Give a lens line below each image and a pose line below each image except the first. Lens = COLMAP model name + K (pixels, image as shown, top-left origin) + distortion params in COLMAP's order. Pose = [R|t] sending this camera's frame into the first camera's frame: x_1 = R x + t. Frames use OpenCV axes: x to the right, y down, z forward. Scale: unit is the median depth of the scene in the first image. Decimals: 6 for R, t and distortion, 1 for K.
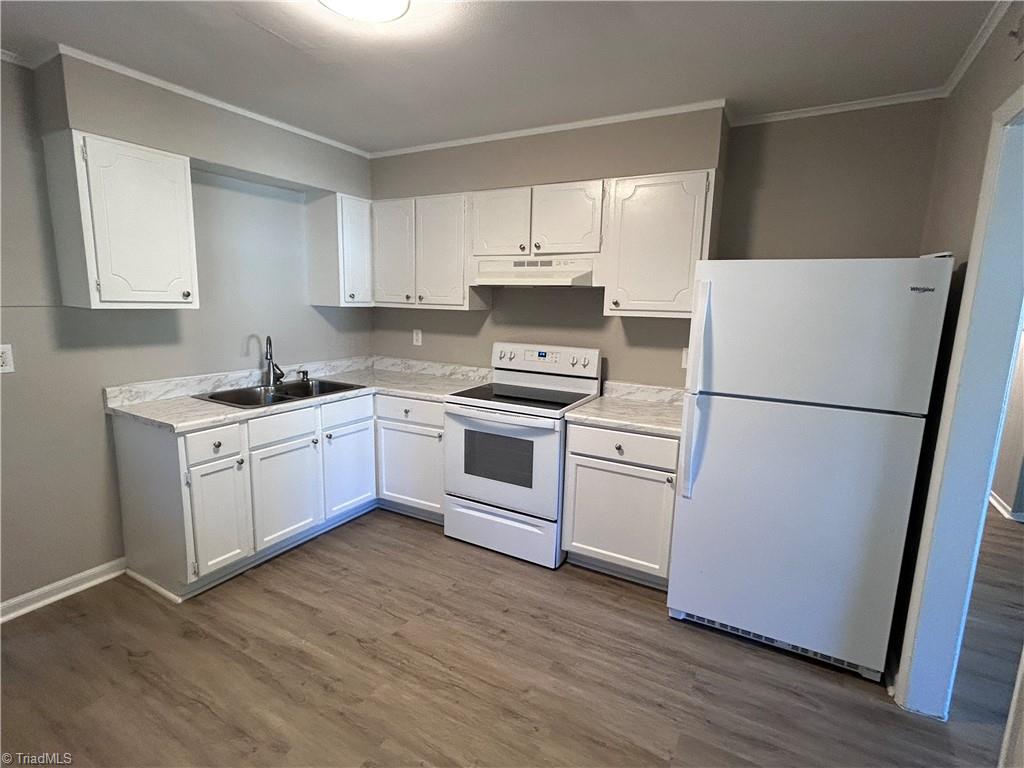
lens RADIAL K [[500.2, 0, 512.9], [0, 500.2, 383.4], [0, 0, 1]] dist [-0.006271, 0.001666]
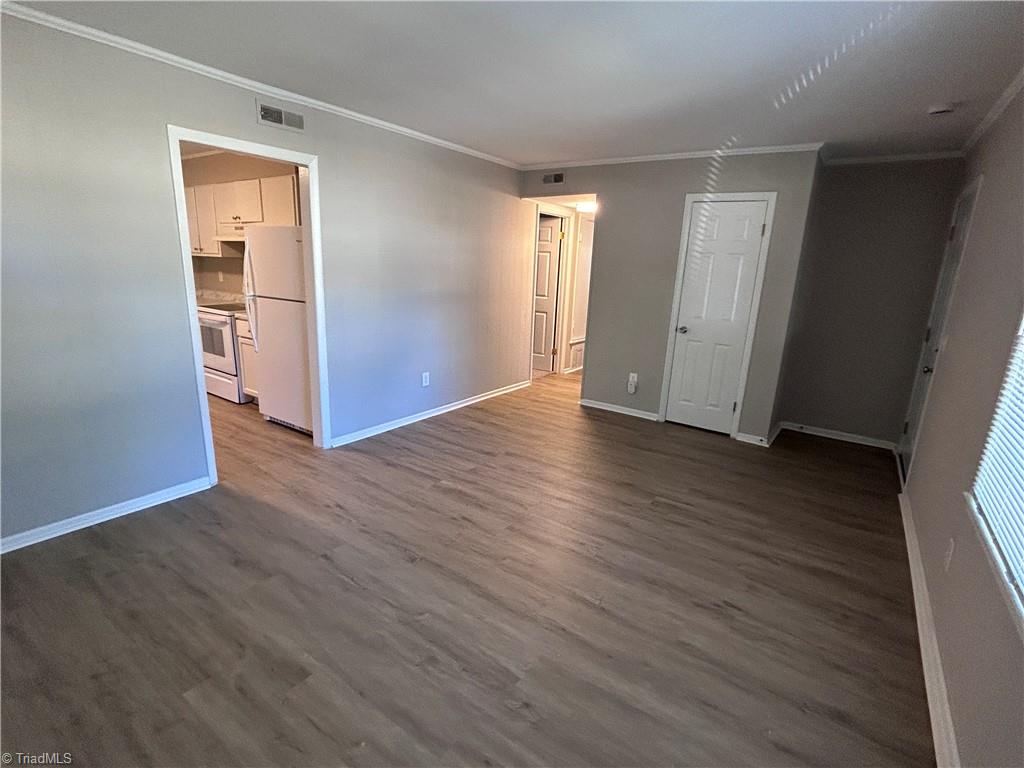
lens RADIAL K [[500.2, 0, 512.1], [0, 500.2, 385.7], [0, 0, 1]] dist [-0.006271, 0.001666]
pose [[0.994602, 0.032812, -0.098441, 1.281211], [-0.025448, 0.996847, 0.075157, 0.157733], [0.100596, -0.072247, 0.992301, -0.692318]]
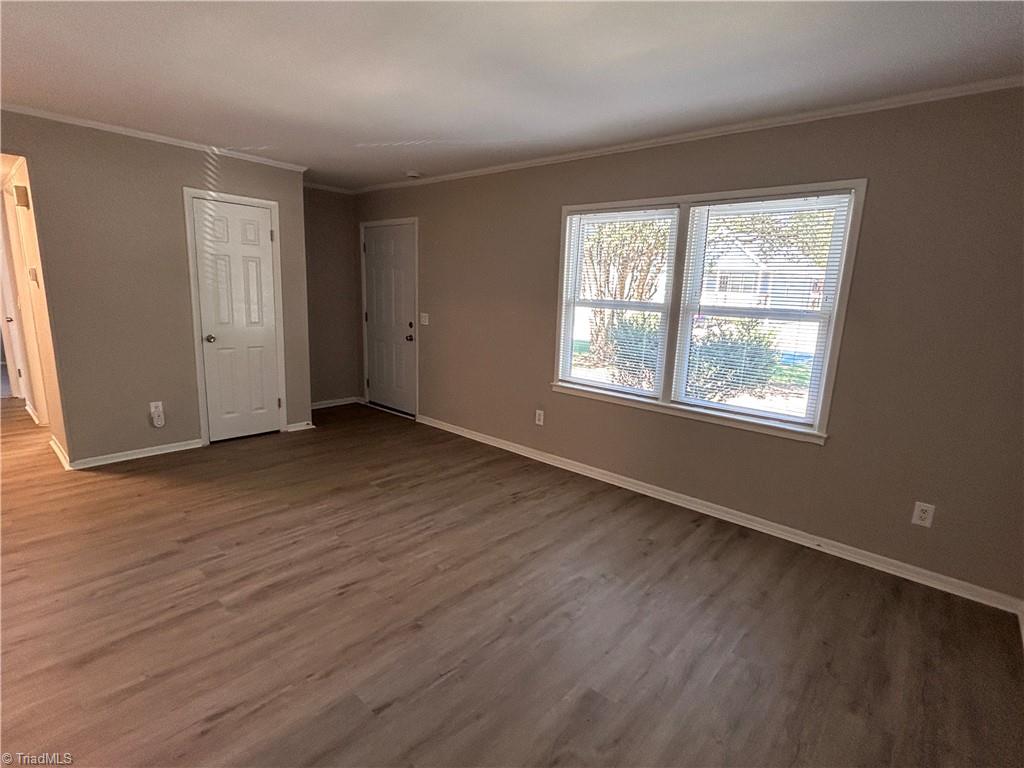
lens RADIAL K [[500.2, 0, 509.1], [0, 500.2, 389.8], [0, 0, 1]] dist [-0.006271, 0.001666]
pose [[0.221982, -0.222402, 0.949348, 0.362495], [0.129970, 0.971700, 0.197248, 0.046158], [-0.966350, 0.079602, 0.244605, -0.172163]]
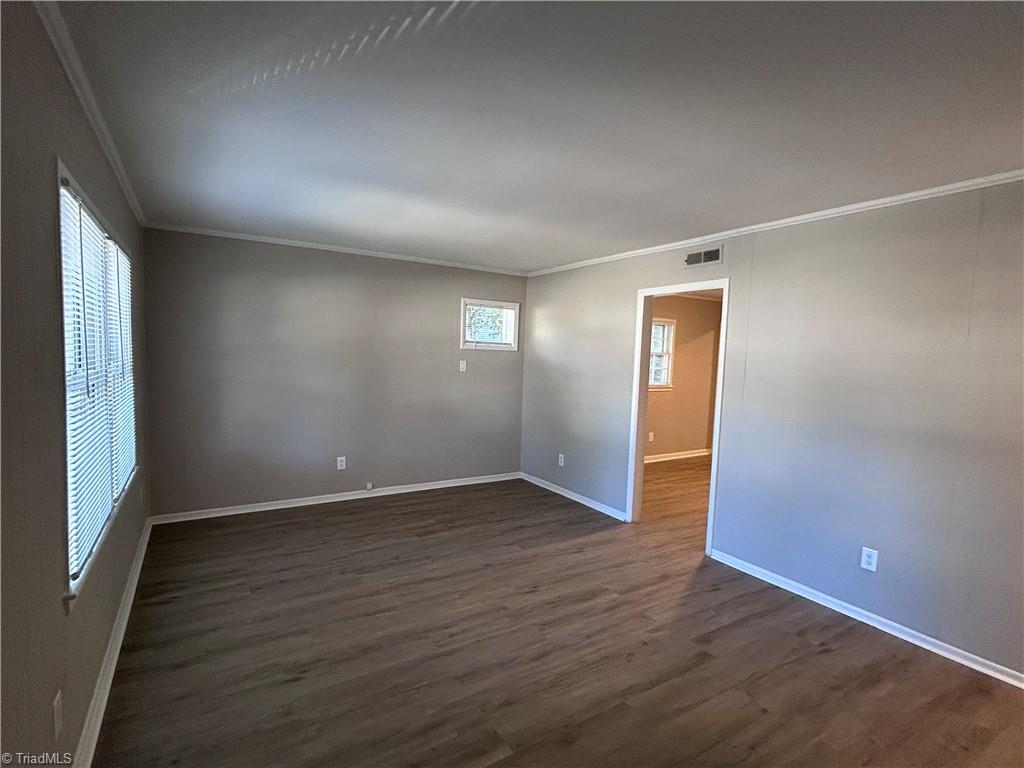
lens RADIAL K [[500.2, 0, 512.3], [0, 500.2, 383.0], [0, 0, 1]] dist [-0.006271, 0.001666]
pose [[-0.479896, 0.011058, -0.877256, 2.148624], [-0.191476, 0.974495, 0.117030, -0.083847], [0.856176, 0.224136, -0.465539, 0.770234]]
